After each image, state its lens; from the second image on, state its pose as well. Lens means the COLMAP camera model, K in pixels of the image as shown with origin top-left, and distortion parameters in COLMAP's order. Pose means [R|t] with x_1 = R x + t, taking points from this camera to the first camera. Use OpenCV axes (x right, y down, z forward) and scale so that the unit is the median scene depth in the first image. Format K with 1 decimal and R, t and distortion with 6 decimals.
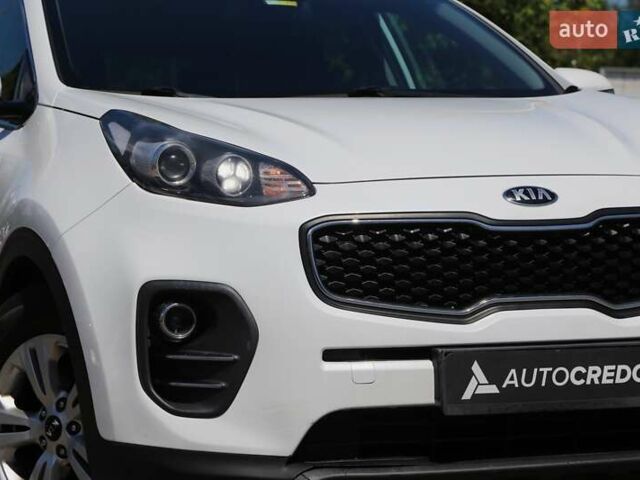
lens RADIAL K [[1899.9, 0, 320.0], [0, 1899.9, 240.0], [0, 0, 1]] dist [0.313736, 2.513481]
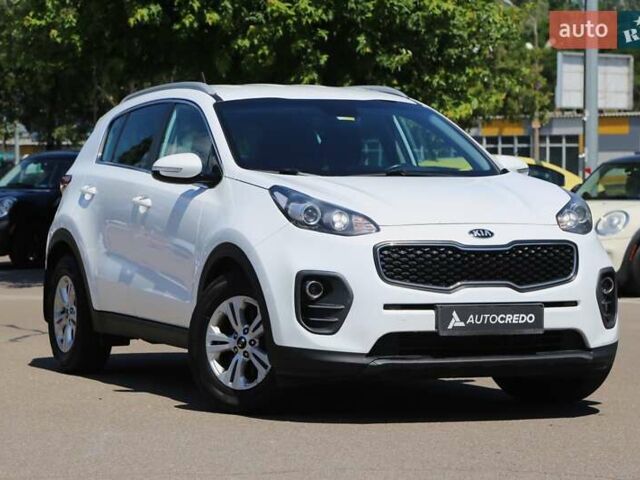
lens RADIAL K [[1899.9, 0, 320.0], [0, 1899.9, 240.0], [0, 0, 1]] dist [0.313736, 2.513481]
pose [[0.999449, 0.020305, 0.026245, -0.124540], [-0.020376, 0.999789, 0.002448, -0.017937], [-0.026189, -0.002981, 0.999653, -1.112165]]
